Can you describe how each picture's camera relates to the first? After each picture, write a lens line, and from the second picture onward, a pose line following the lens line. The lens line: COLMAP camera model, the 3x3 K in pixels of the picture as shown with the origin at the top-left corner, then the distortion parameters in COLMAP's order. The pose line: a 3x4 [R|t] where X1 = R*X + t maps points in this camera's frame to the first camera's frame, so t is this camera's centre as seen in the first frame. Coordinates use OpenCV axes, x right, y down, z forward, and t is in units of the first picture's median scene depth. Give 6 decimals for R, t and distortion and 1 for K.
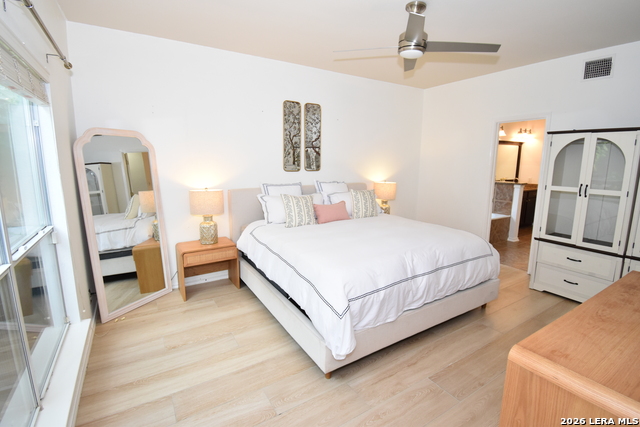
lens RADIAL K [[300.9, 0, 321.0], [0, 300.9, 213.7], [0, 0, 1]] dist [-0.007844, -0.000547]
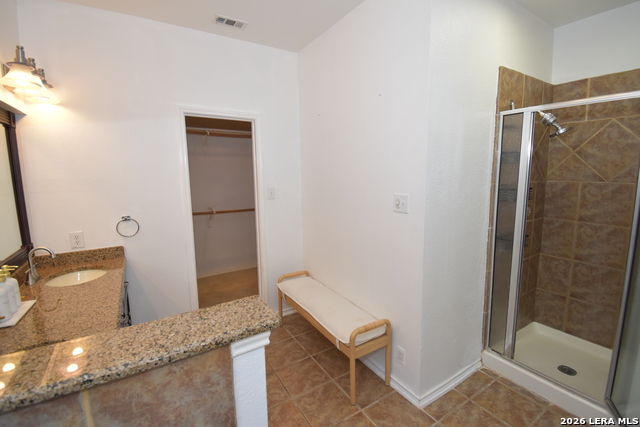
lens RADIAL K [[289.4, 0, 330.6], [0, 289.4, 203.4], [0, 0, 1]] dist [-0.001821, -0.001779]
pose [[-0.027216, -0.124115, 0.991895, 0.419844], [0.185798, 0.974344, 0.127017, -0.150915], [-0.982211, 0.187749, -0.003457, 0.788270]]
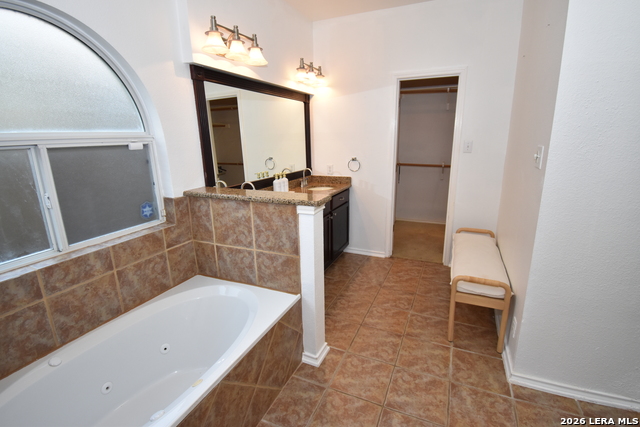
lens RADIAL K [[300.9, 0, 324.9], [0, 300.9, 211.8], [0, 0, 1]] dist [-0.007844, -0.000547]
pose [[0.823238, -0.157150, 0.545511, 0.414008], [0.123371, 0.987481, 0.098291, -0.099074], [-0.554129, -0.013617, 0.832320, 0.601573]]
